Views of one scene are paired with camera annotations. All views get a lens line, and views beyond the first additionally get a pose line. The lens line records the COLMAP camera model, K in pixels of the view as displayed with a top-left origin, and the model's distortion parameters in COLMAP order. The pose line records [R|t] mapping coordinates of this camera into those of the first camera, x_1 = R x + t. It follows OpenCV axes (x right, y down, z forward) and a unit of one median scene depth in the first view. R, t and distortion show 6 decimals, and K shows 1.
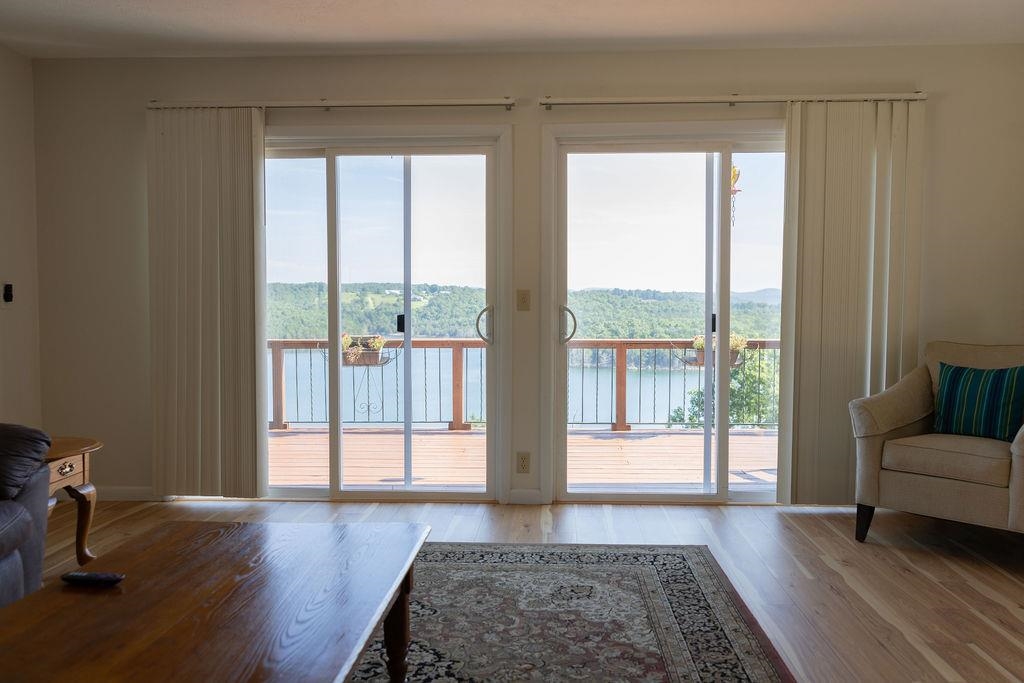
lens RADIAL K [[808.2, 0, 518.7], [0, 808.2, 344.8], [0, 0, 1]] dist [0.013237, 0.001418]
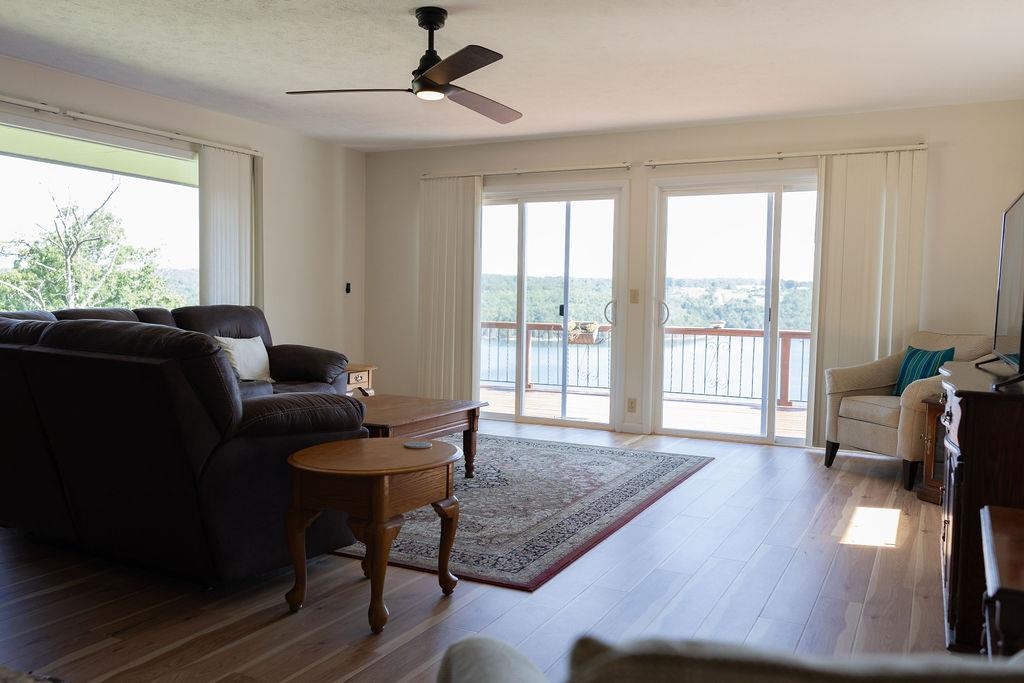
lens RADIAL K [[808.2, 0, 510.0], [0, 808.2, 345.0], [0, 0, 1]] dist [0.013237, 0.001418]
pose [[0.912800, 0.039163, -0.406525, 0.412981], [-0.036879, 0.999229, 0.013455, 0.023639], [0.406739, 0.002710, 0.913540, -0.464450]]
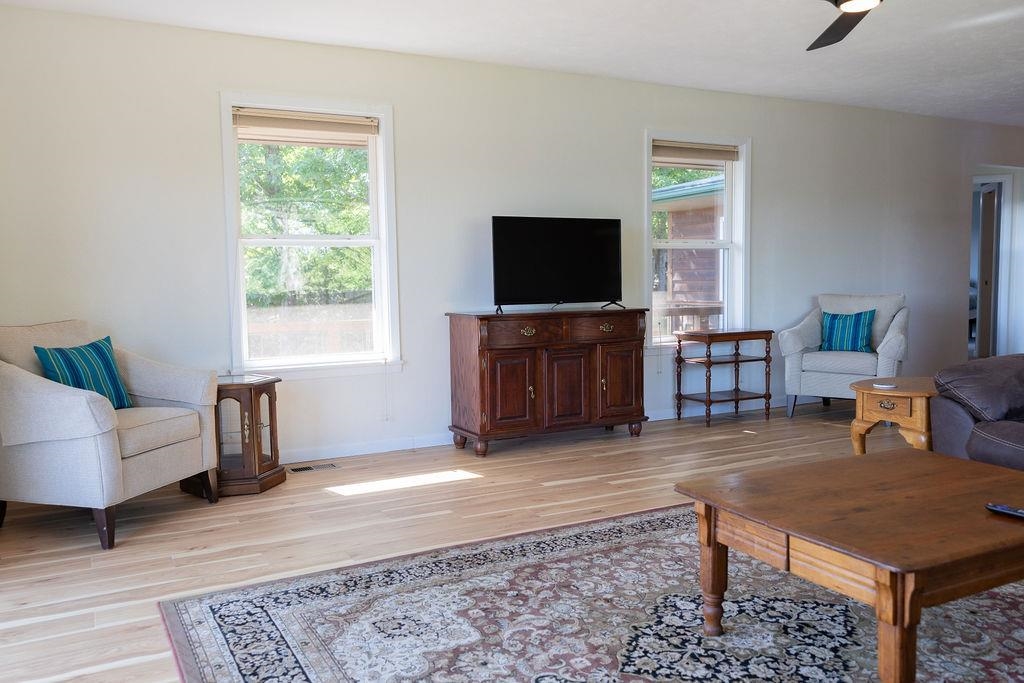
lens RADIAL K [[808.2, 0, 494.7], [0, 808.2, 330.4], [0, 0, 1]] dist [0.013237, 0.001418]
pose [[-0.481251, -0.055811, 0.874804, -0.479290], [0.062808, 0.993211, 0.097917, -0.050445], [-0.874330, 0.102067, -0.474478, 0.888751]]
